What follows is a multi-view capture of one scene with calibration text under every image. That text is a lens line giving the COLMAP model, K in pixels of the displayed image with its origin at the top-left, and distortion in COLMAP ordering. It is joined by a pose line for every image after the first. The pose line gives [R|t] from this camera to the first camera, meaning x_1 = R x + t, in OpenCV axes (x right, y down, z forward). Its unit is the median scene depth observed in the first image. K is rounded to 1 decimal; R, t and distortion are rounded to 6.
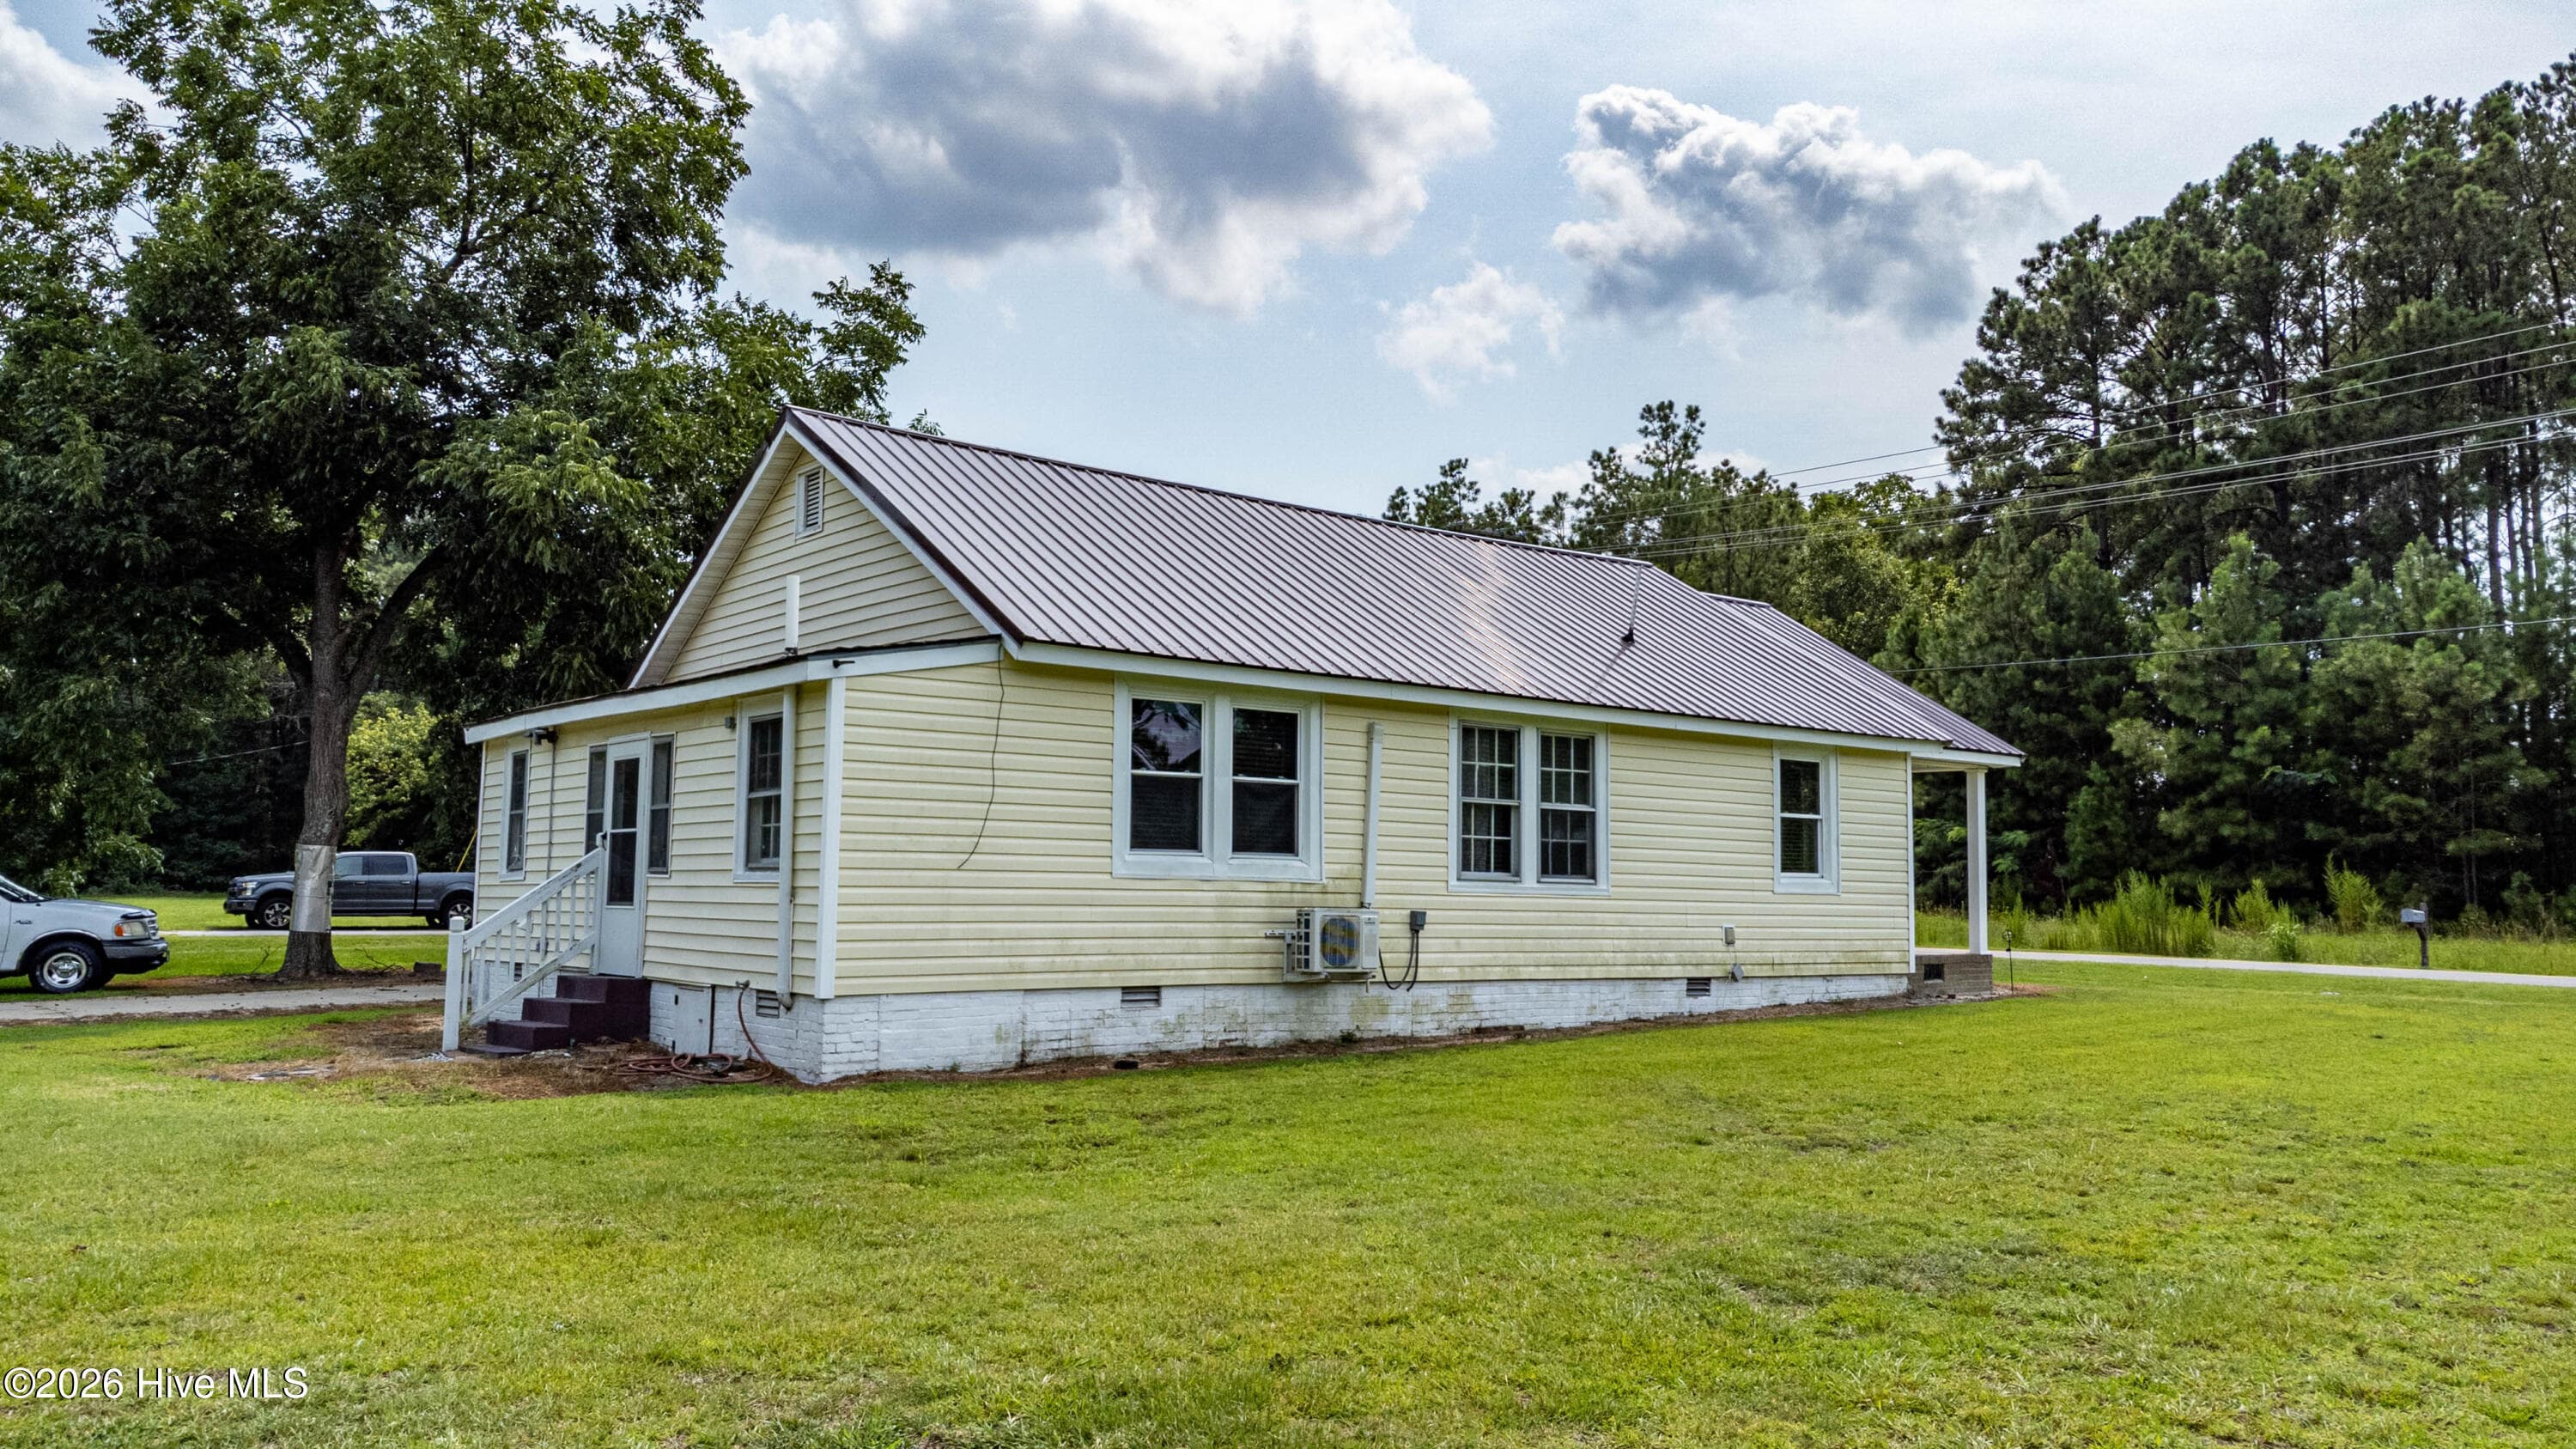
lens RADIAL K [[1918.3, 0, 1286.5], [0, 1918.3, 736.2], [0, 0, 1]] dist [0.028969, 0.073399]
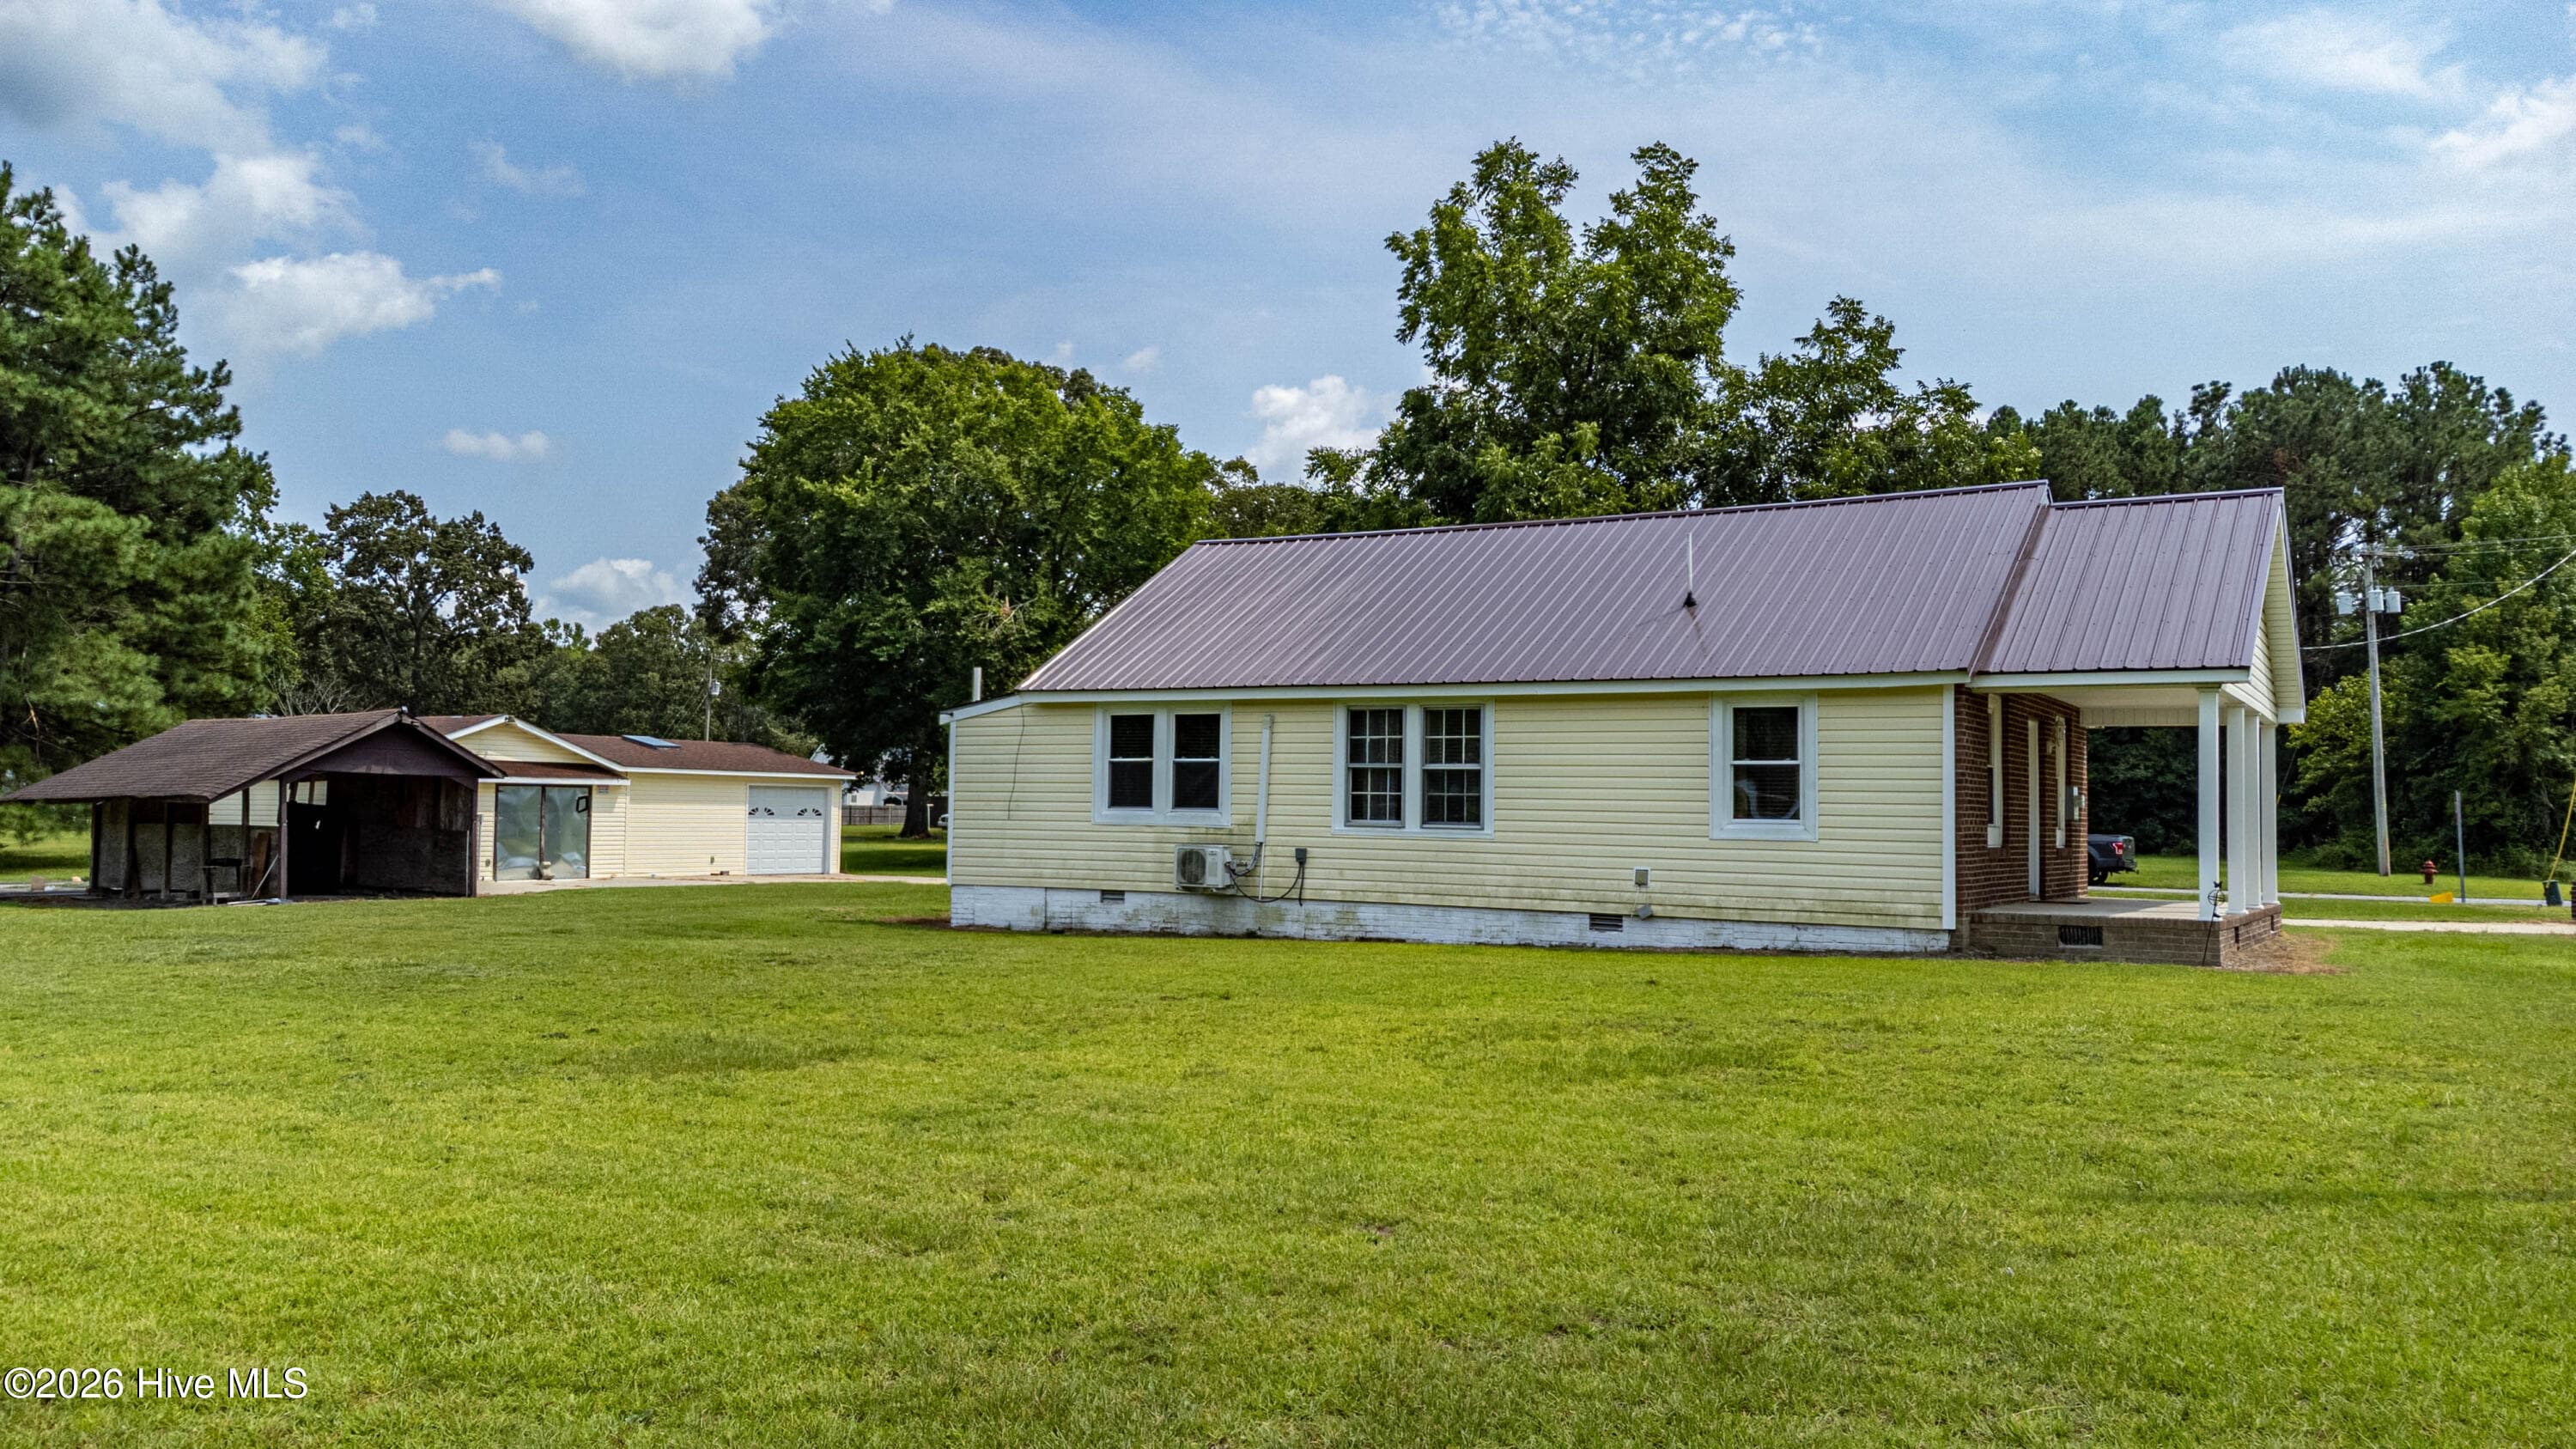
lens RADIAL K [[1918.3, 0, 1286.5], [0, 1918.3, 736.2], [0, 0, 1]] dist [0.028969, 0.073399]
pose [[0.343264, -0.053399, -0.937720, 1.316785], [0.061074, 0.997539, -0.034449, 0.055368], [0.937251, -0.045445, 0.345681, 0.495767]]
